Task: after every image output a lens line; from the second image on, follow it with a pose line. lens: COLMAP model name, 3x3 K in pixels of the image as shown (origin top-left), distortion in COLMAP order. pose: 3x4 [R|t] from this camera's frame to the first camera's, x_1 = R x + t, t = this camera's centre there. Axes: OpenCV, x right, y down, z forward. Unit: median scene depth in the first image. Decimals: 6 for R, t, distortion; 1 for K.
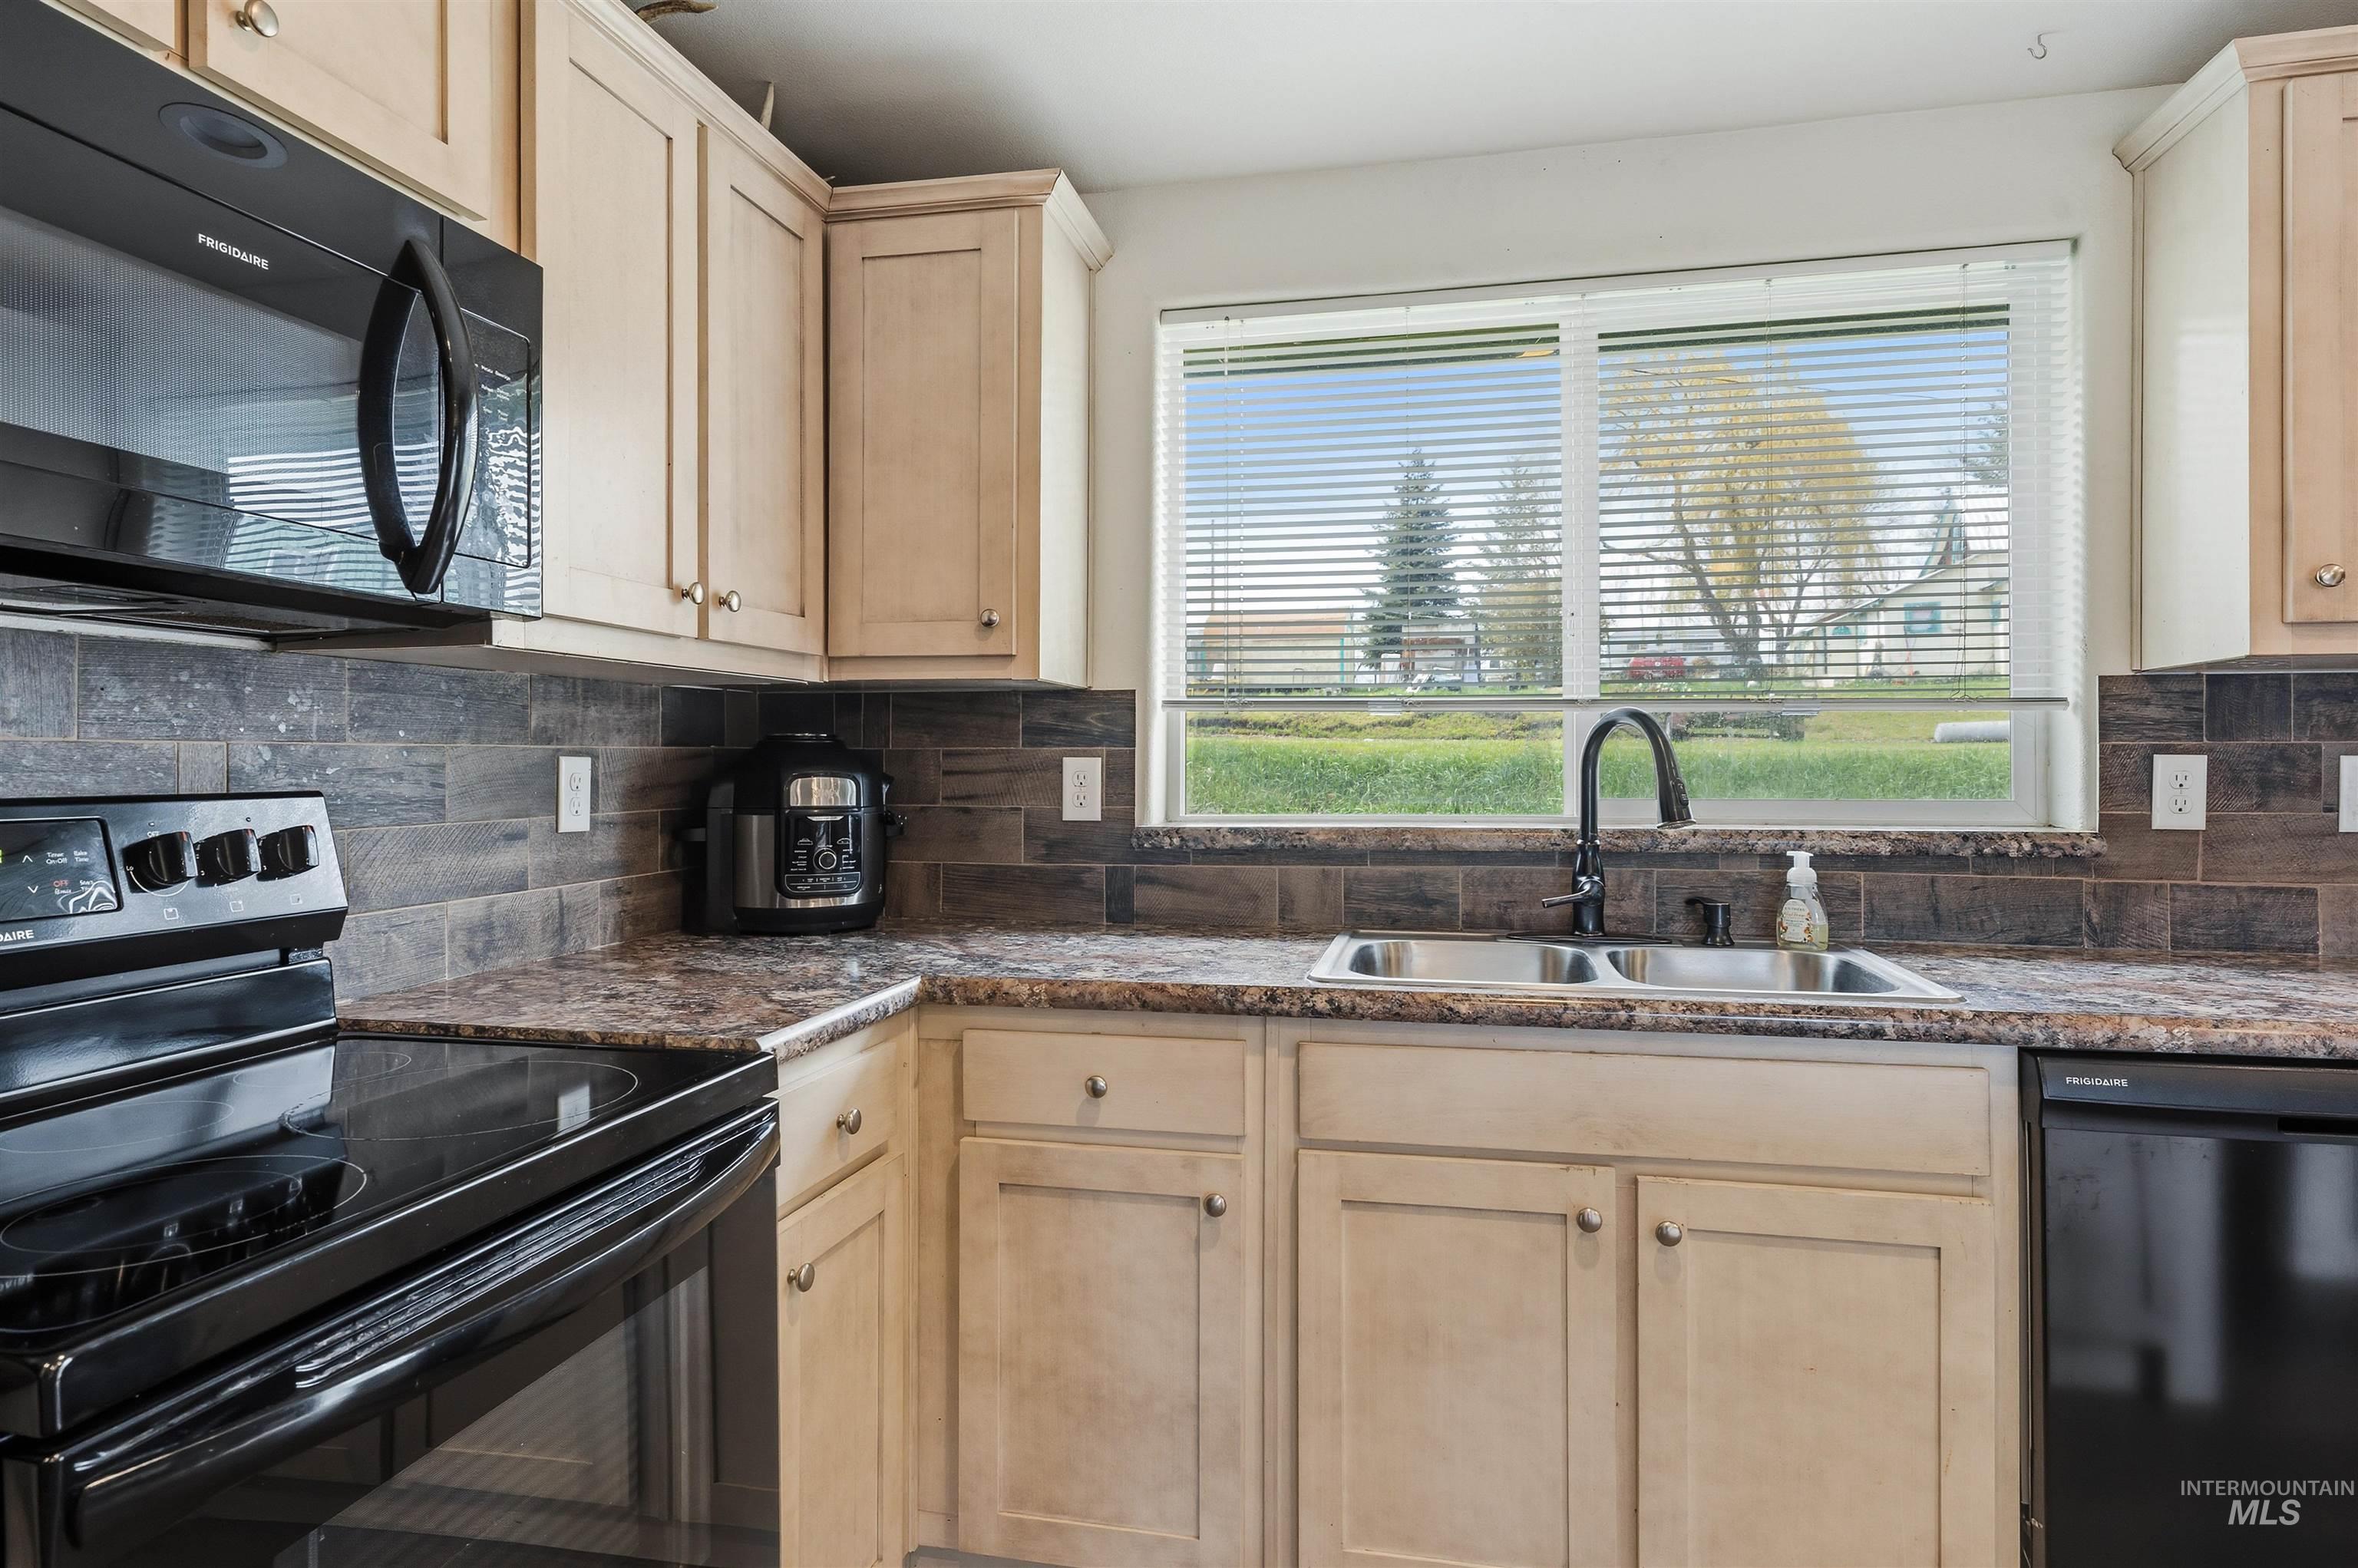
lens RADIAL K [[1318.1, 0, 1189.8], [0, 1318.1, 760.5], [0, 0, 1]] dist [-0.006354, 0.005550]
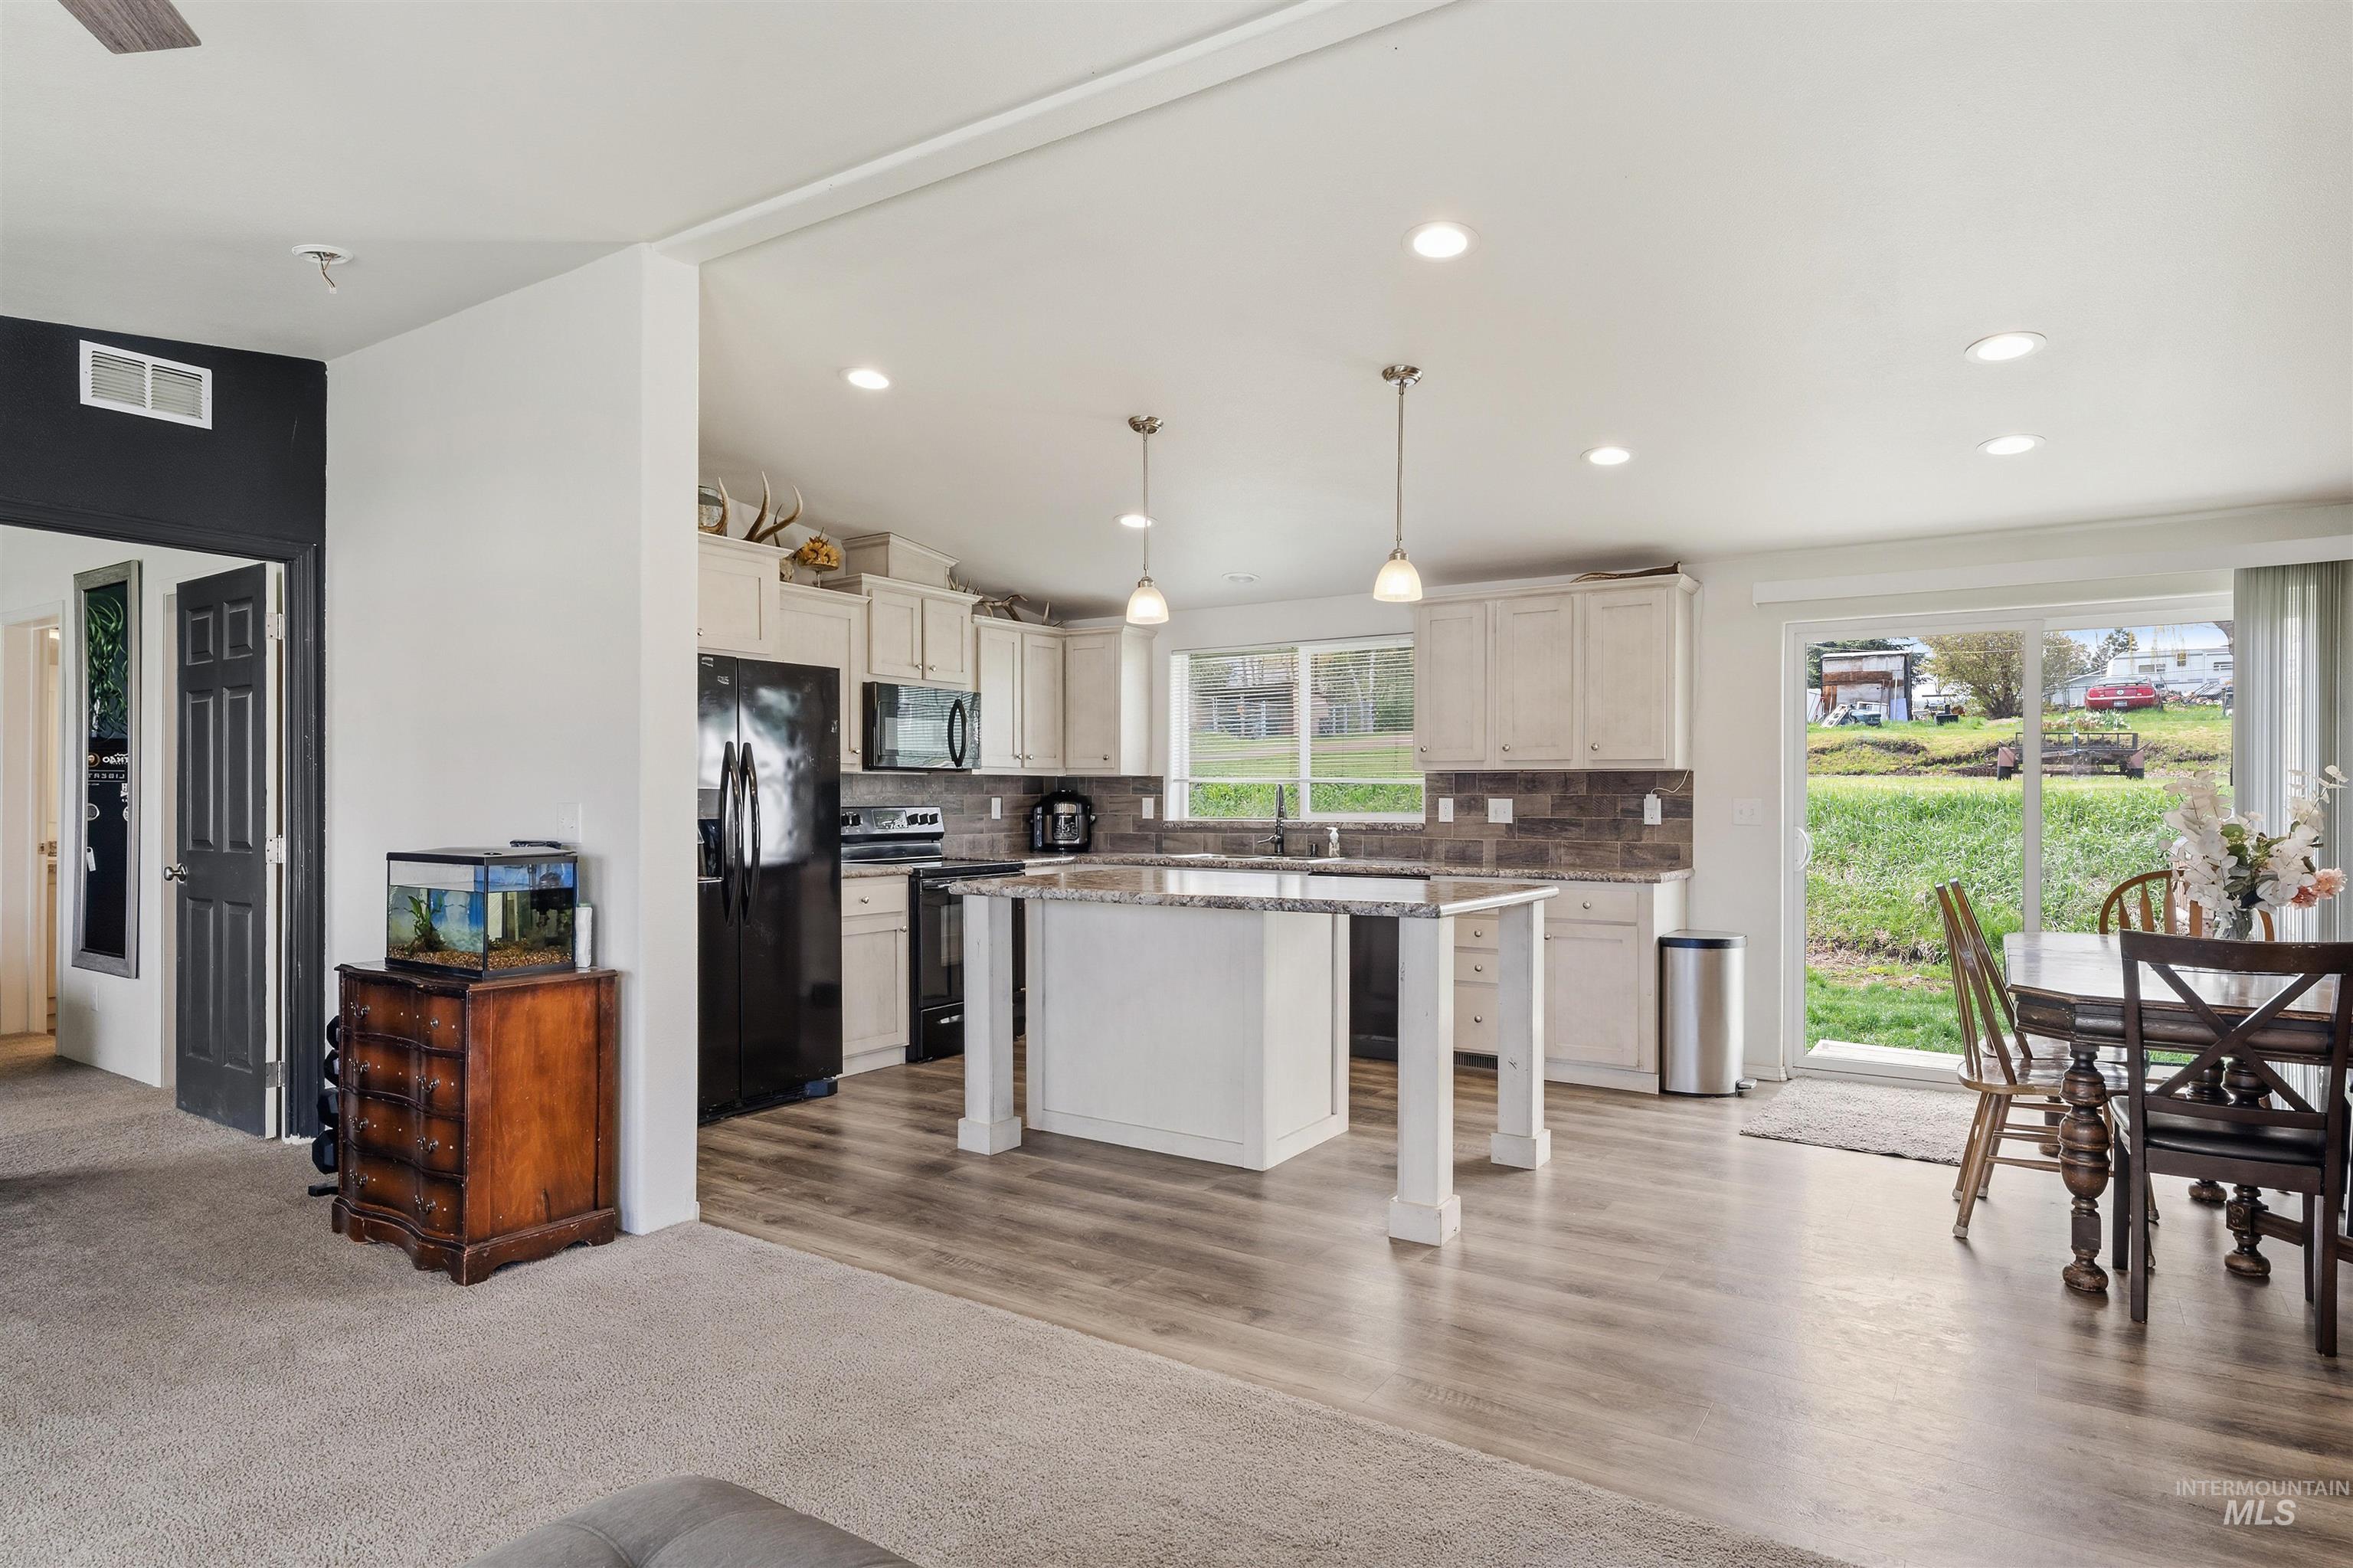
lens RADIAL K [[1315.4, 0, 1185.7], [0, 1315.4, 796.4], [0, 0, 1]] dist [-0.006354, 0.005550]
pose [[0.936239, 0.001343, -0.351361, 1.276057], [-0.000700, 0.999998, 0.001957, -0.014532], [0.351363, -0.001586, 0.936238, -2.175917]]
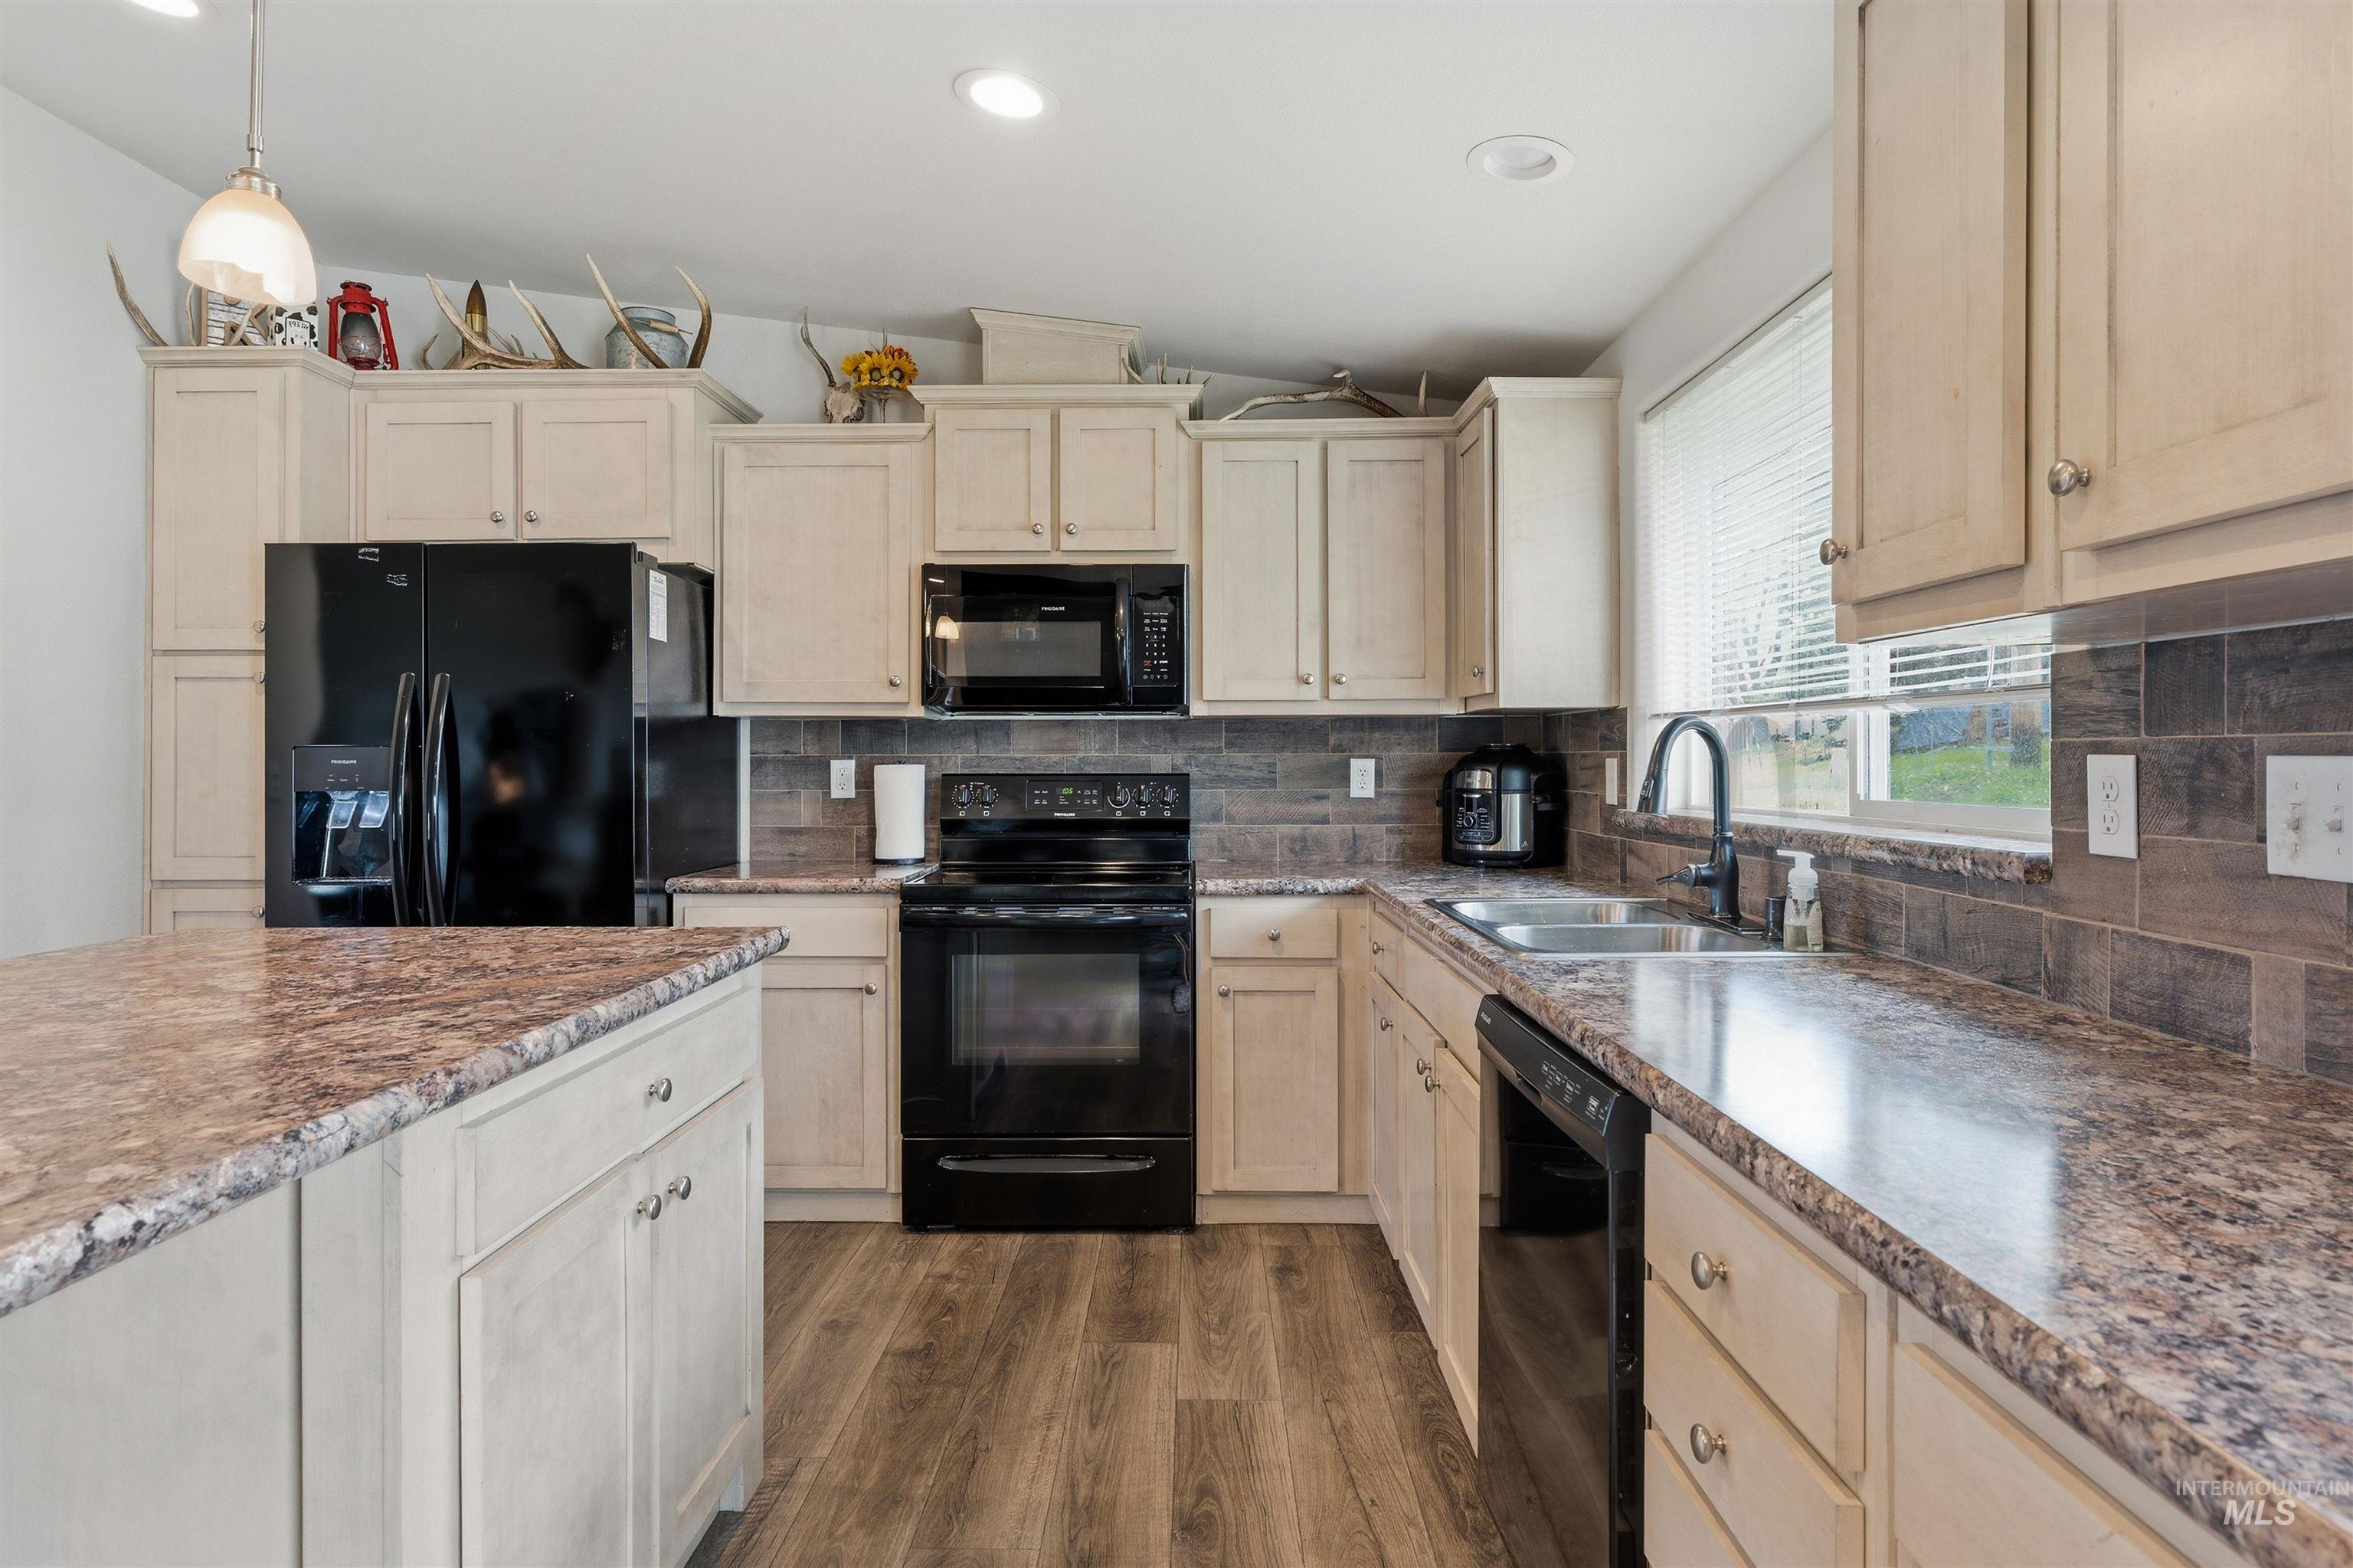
lens RADIAL K [[1315.4, 0, 1166.9], [0, 1315.4, 760.5], [0, 0, 1]] dist [-0.006354, 0.005550]
pose [[0.197414, 0.000621, -0.980320, 1.369453], [0.003175, 0.999994, 0.001273, -0.003780], [0.980315, -0.003364, 0.197410, 0.334136]]
